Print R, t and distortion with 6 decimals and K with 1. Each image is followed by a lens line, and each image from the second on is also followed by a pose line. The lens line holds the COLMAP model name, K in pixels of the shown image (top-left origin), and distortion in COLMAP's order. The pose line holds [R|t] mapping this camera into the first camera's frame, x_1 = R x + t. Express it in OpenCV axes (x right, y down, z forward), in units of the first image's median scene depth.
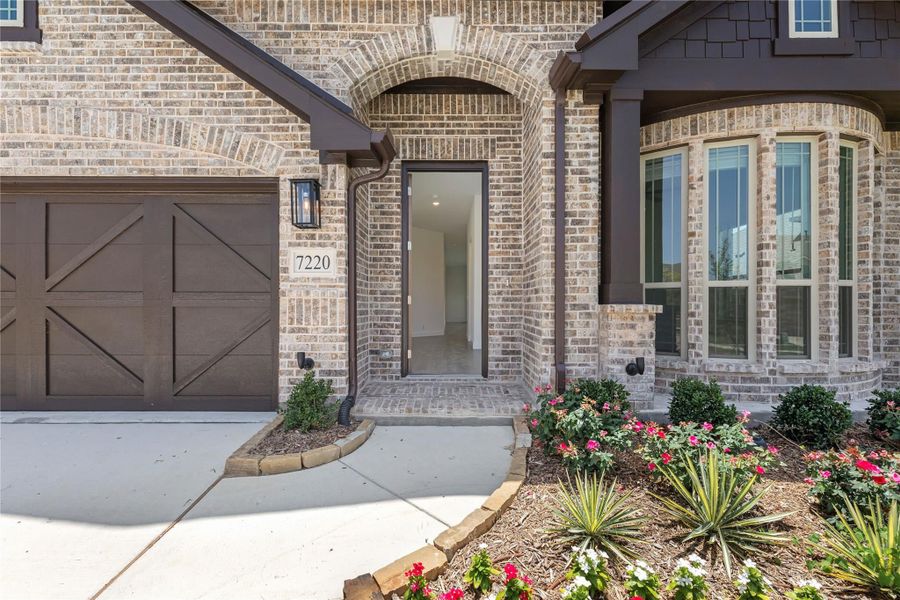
lens RADIAL K [[393.8, 0, 447.3], [0, 393.8, 286.5], [0, 0, 1]] dist [-0.000952, 0.000374]
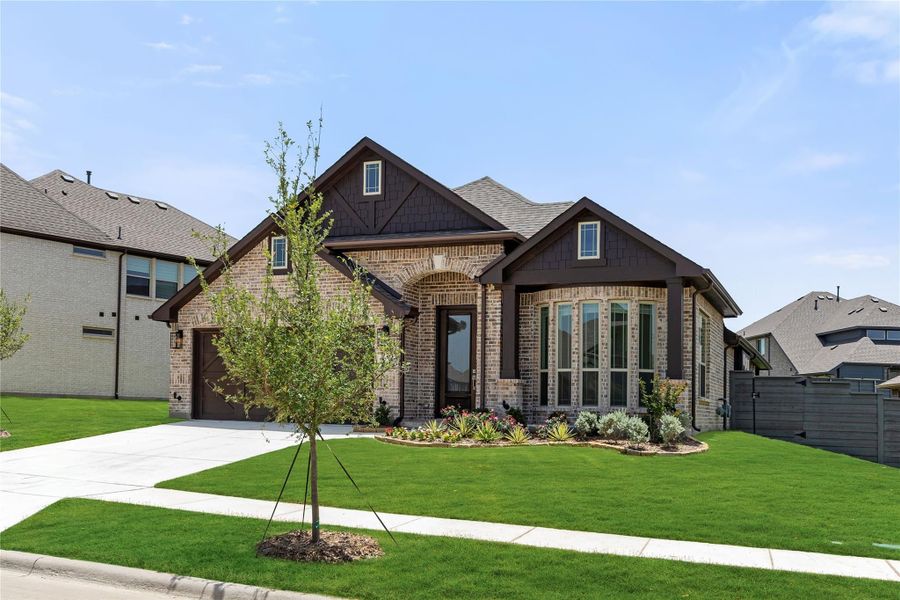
lens RADIAL K [[664.2, 0, 448.2], [0, 664.2, 300.7], [0, 0, 1]] dist [0.027137, -0.001190]
pose [[0.928758, -0.034234, -0.369102, 1.503413], [-0.003709, 0.994818, -0.101601, -0.013870], [0.370667, 0.095732, 0.923819, -2.616186]]
